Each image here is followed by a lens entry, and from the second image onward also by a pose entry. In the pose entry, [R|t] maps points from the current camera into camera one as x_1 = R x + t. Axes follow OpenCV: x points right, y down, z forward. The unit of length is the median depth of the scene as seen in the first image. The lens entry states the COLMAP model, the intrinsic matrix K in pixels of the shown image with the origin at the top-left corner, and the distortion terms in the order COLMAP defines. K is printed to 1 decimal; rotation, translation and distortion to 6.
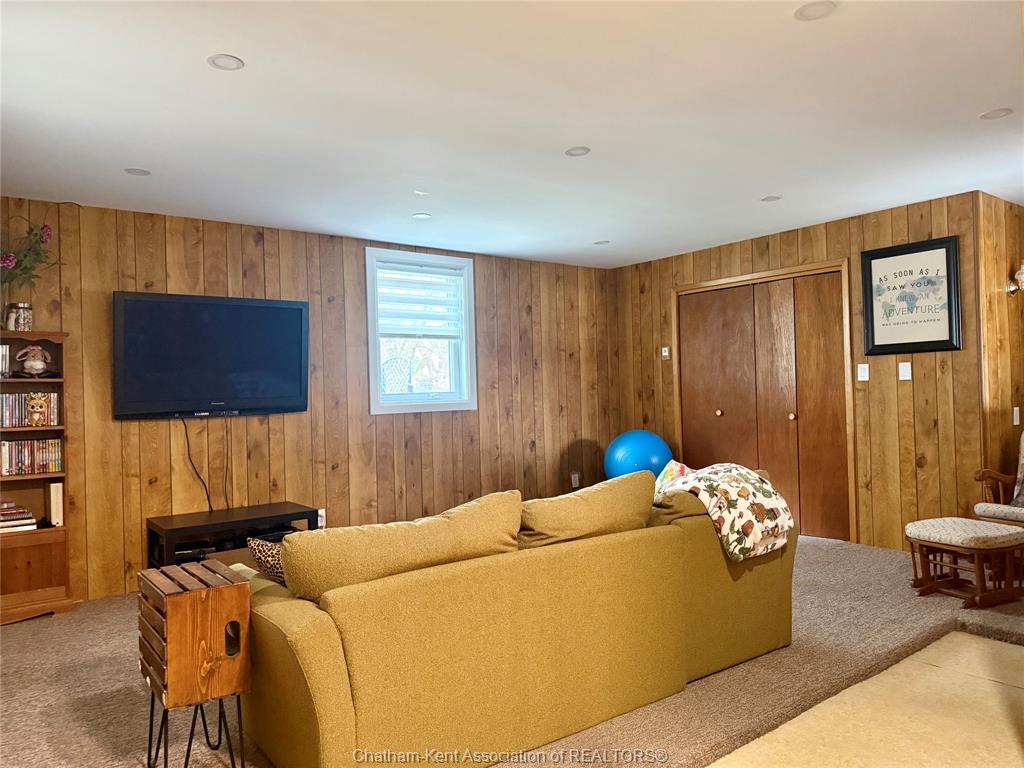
lens RADIAL K [[714.6, 0, 506.2], [0, 714.6, 382.4], [0, 0, 1]] dist [0.102152, -0.146621]
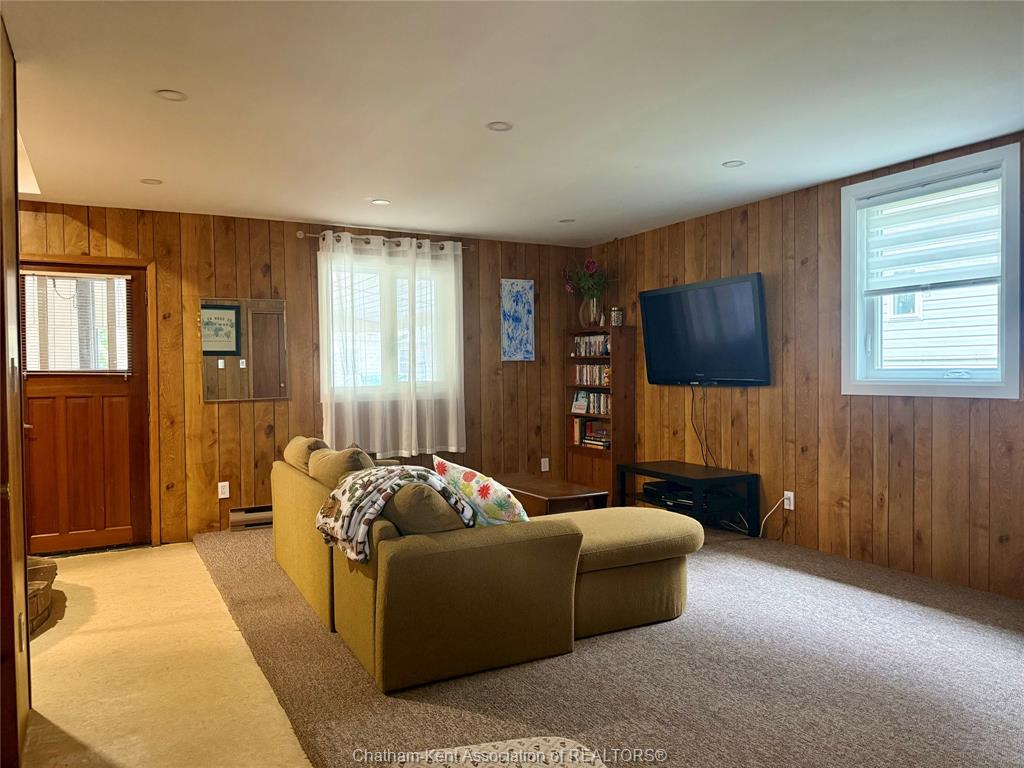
lens RADIAL K [[714.6, 0, 507.6], [0, 714.6, 385.4], [0, 0, 1]] dist [0.102152, -0.146621]
pose [[-0.150741, 0.054750, -0.987056, 1.290803], [0.029932, 0.998260, 0.050801, -0.035416], [0.988120, -0.021887, -0.152118, 1.415954]]
